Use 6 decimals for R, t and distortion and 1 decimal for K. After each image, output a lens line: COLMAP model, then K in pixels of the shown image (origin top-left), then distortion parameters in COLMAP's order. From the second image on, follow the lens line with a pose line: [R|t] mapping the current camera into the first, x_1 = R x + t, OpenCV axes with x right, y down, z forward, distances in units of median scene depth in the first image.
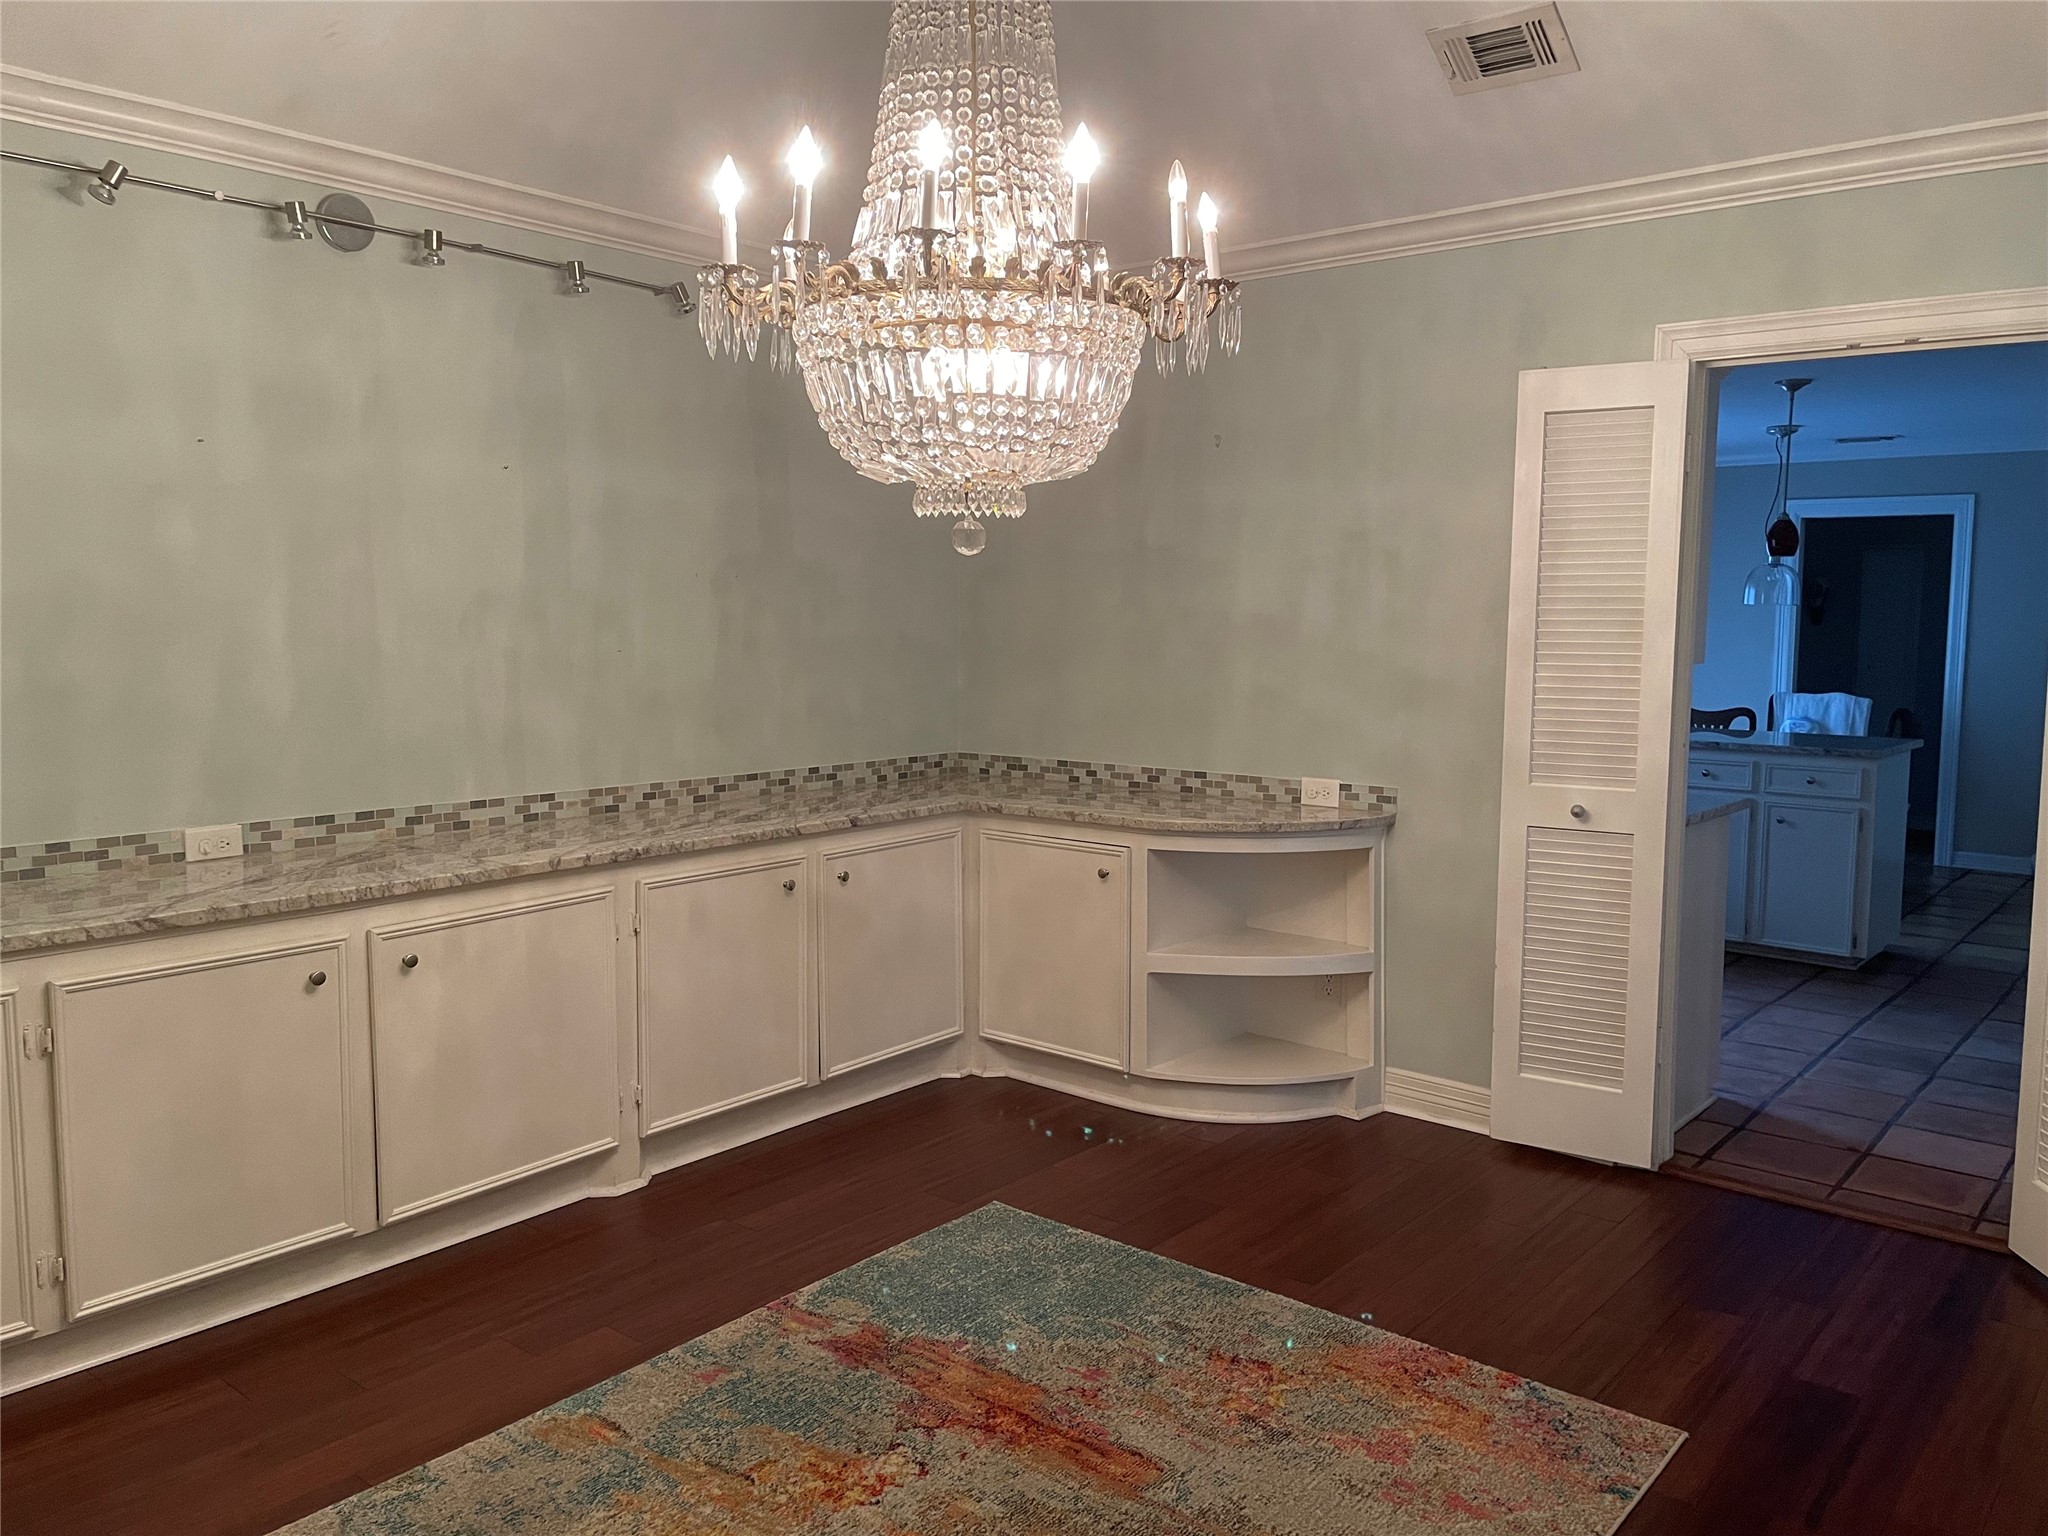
lens RADIAL K [[1558.3, 0, 1033.6], [0, 1558.3, 758.6], [0, 0, 1]] dist [0.096251, -0.122267]
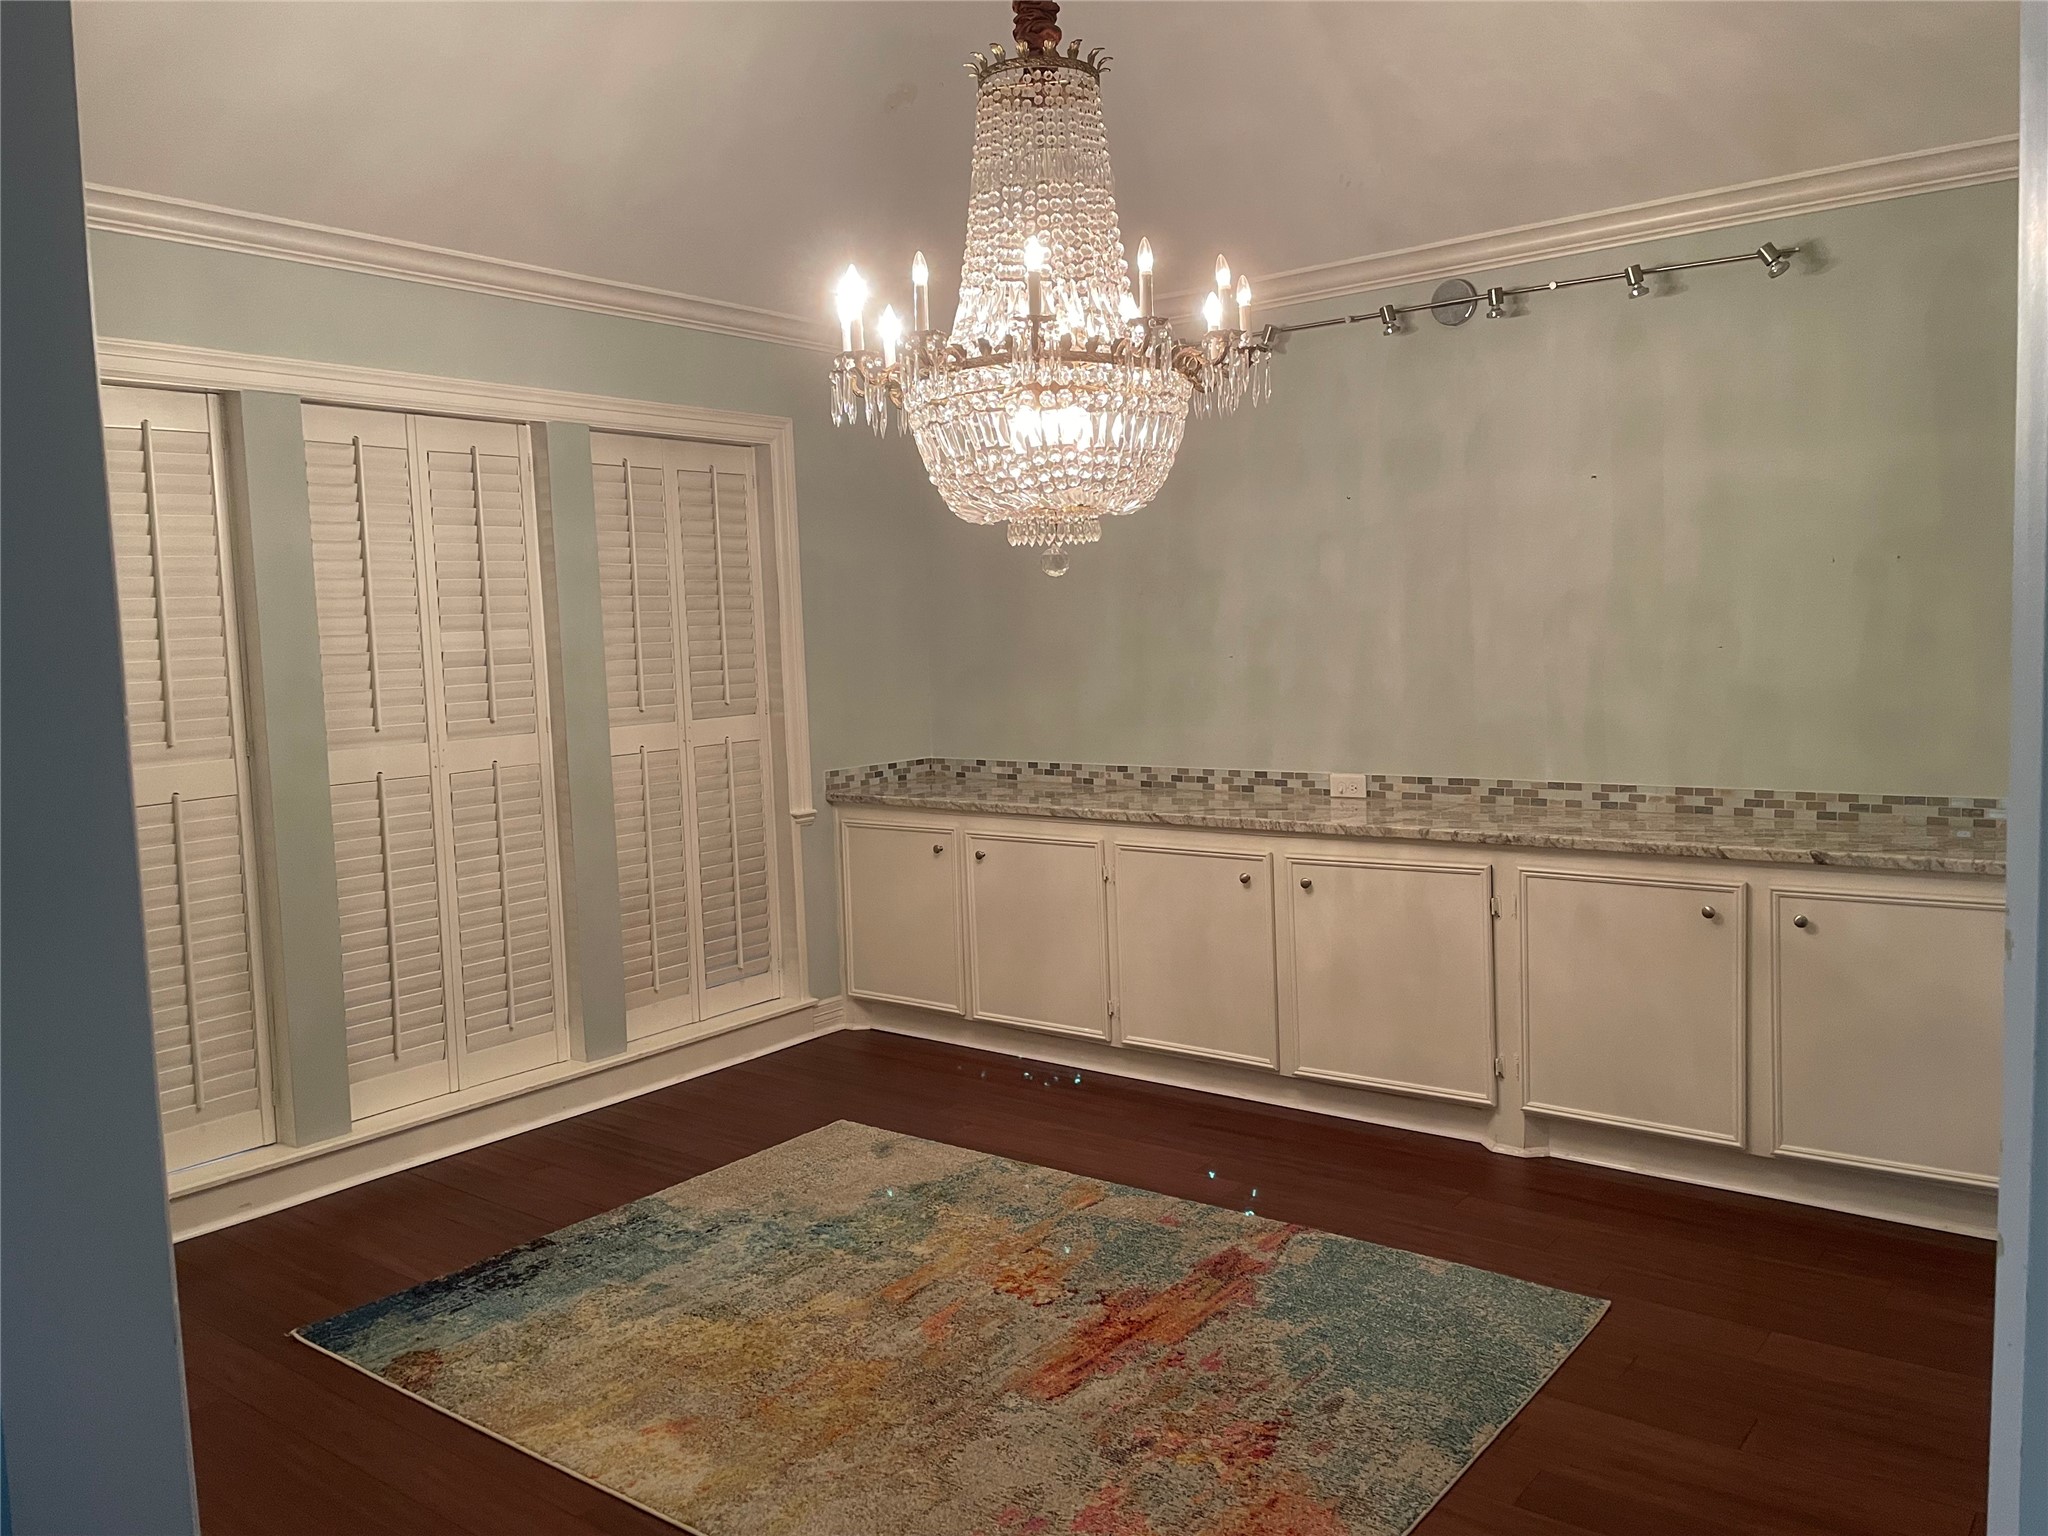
lens RADIAL K [[1558.3, 0, 1033.6], [0, 1558.3, 758.6], [0, 0, 1]] dist [0.096251, -0.122267]
pose [[0.022157, 0.079556, -0.996584, 0.829270], [-0.063440, 0.994932, 0.078014, -0.059379], [0.997740, 0.061495, 0.027091, 0.672207]]
